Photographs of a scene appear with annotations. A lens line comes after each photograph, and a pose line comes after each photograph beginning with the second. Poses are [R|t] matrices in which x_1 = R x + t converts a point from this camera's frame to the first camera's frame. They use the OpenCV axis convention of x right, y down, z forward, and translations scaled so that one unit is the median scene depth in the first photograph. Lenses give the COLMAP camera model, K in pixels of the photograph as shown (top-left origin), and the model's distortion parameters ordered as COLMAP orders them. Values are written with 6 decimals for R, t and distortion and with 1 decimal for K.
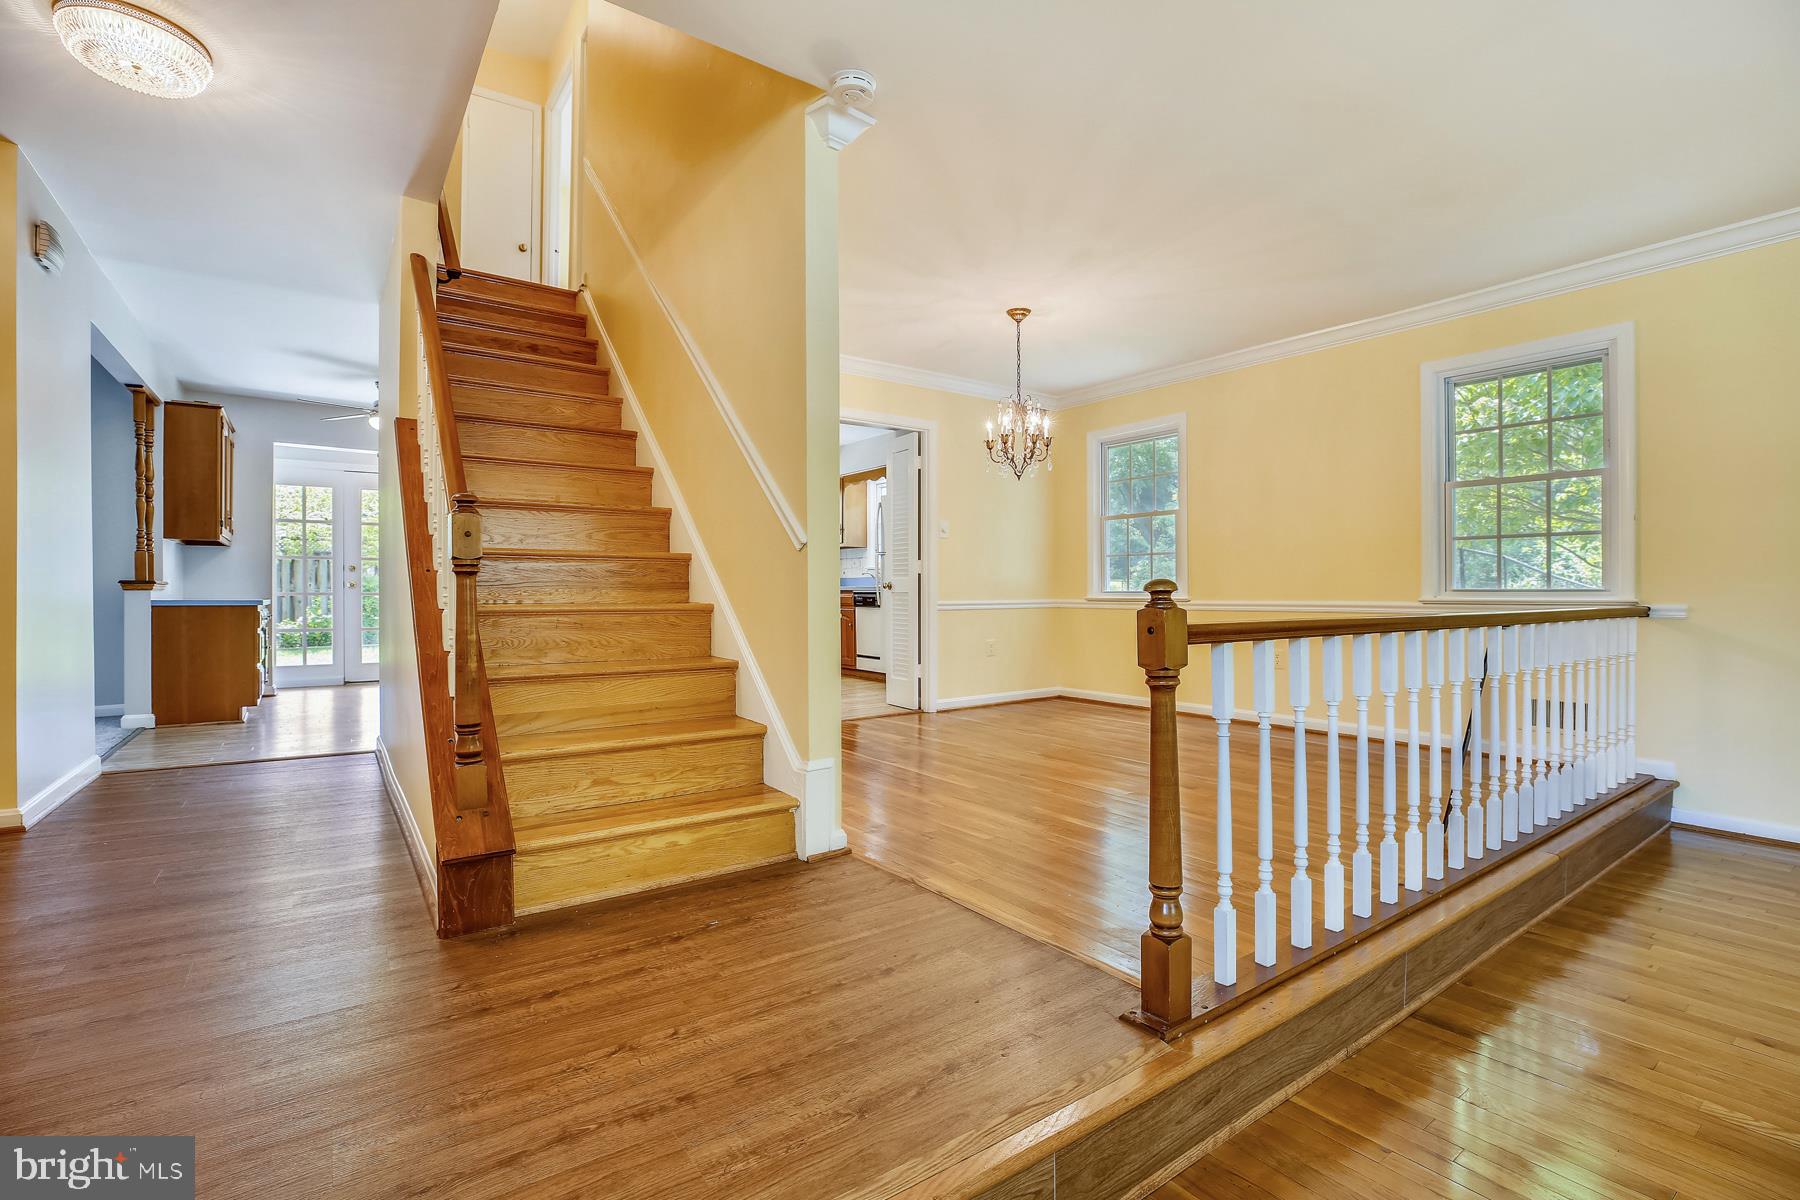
lens RADIAL K [[831.0, 0, 864.9], [0, 831.0, 591.0], [0, 0, 1]] dist [-0.020042, 0.011958]
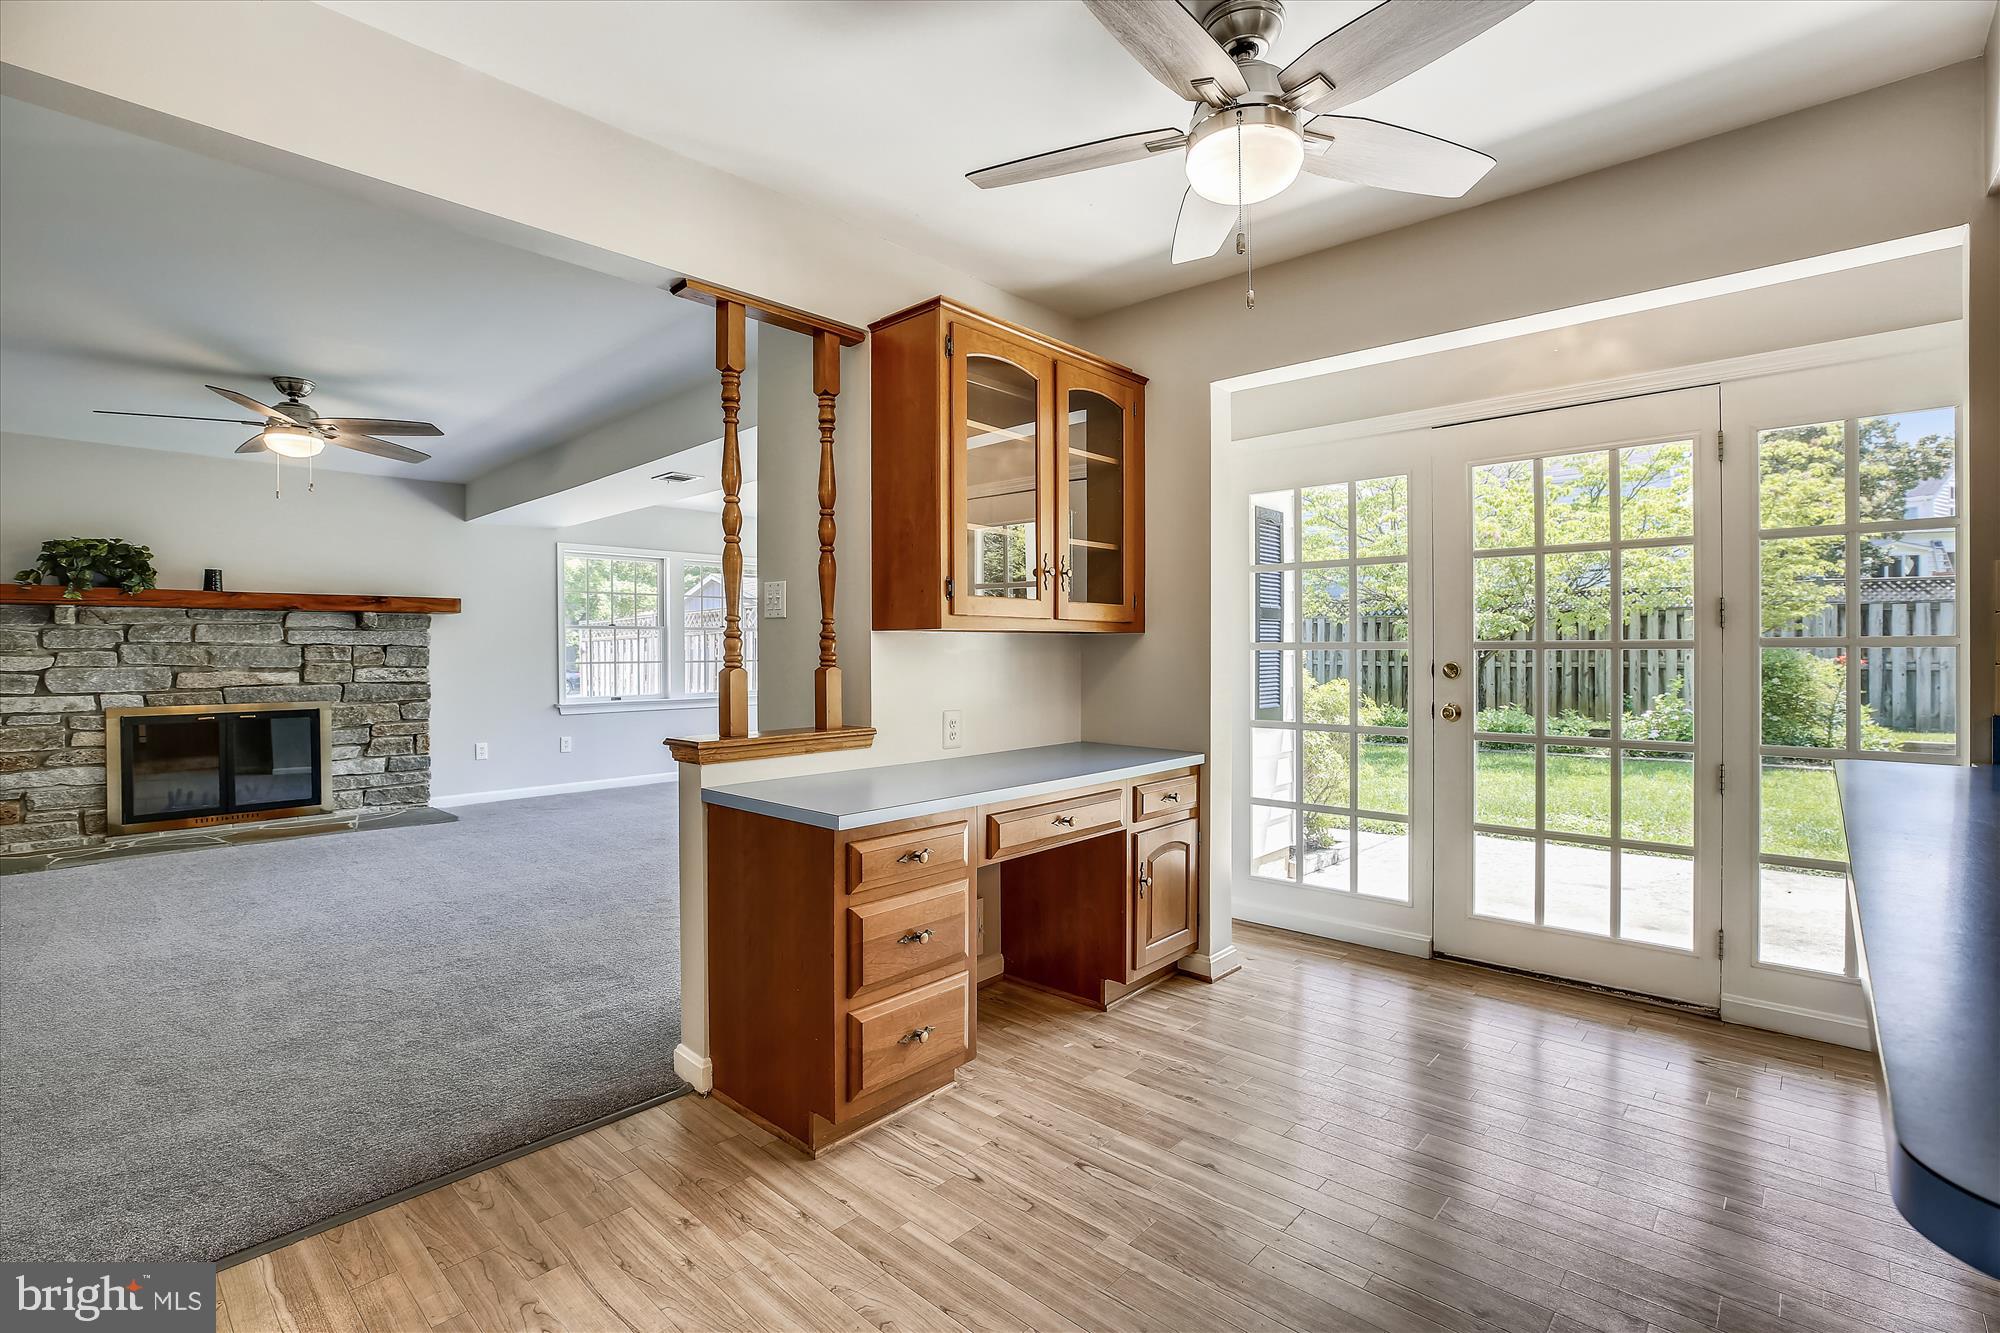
lens RADIAL K [[923.4, 0, 1030.7], [0, 923.4, 652.3], [0, 0, 1]] dist [-0.020042, 0.011958]
pose [[0.257129, -0.000094, -0.966377, -0.341289], [0.009761, 0.999949, 0.002500, -0.053117], [0.966328, -0.010076, 0.257117, 0.963211]]
